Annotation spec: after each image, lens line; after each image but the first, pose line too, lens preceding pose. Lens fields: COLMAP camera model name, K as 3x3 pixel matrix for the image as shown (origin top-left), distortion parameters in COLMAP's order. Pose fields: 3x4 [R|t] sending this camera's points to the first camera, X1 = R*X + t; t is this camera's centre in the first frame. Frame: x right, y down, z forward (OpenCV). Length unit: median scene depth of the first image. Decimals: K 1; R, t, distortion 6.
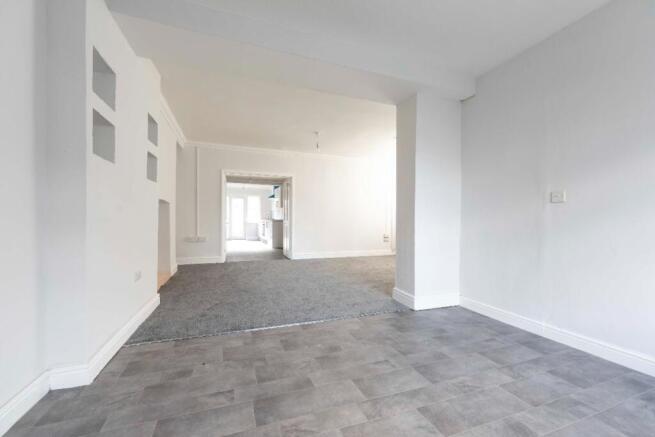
lens RADIAL K [[260.5, 0, 326.9], [0, 260.5, 210.3], [0, 0, 1]] dist [-0.003622, -0.001416]
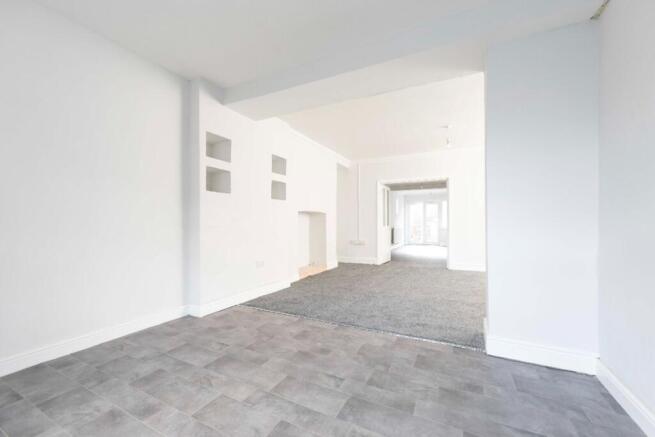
lens RADIAL K [[260.5, 0, 337.6], [0, 260.5, 191.9], [0, 0, 1]] dist [-0.003622, -0.001416]
pose [[0.696237, -0.095223, -0.711468, 0.603687], [0.031275, 0.994245, -0.102465, 0.008571], [0.717130, 0.049089, 0.695208, 0.205326]]
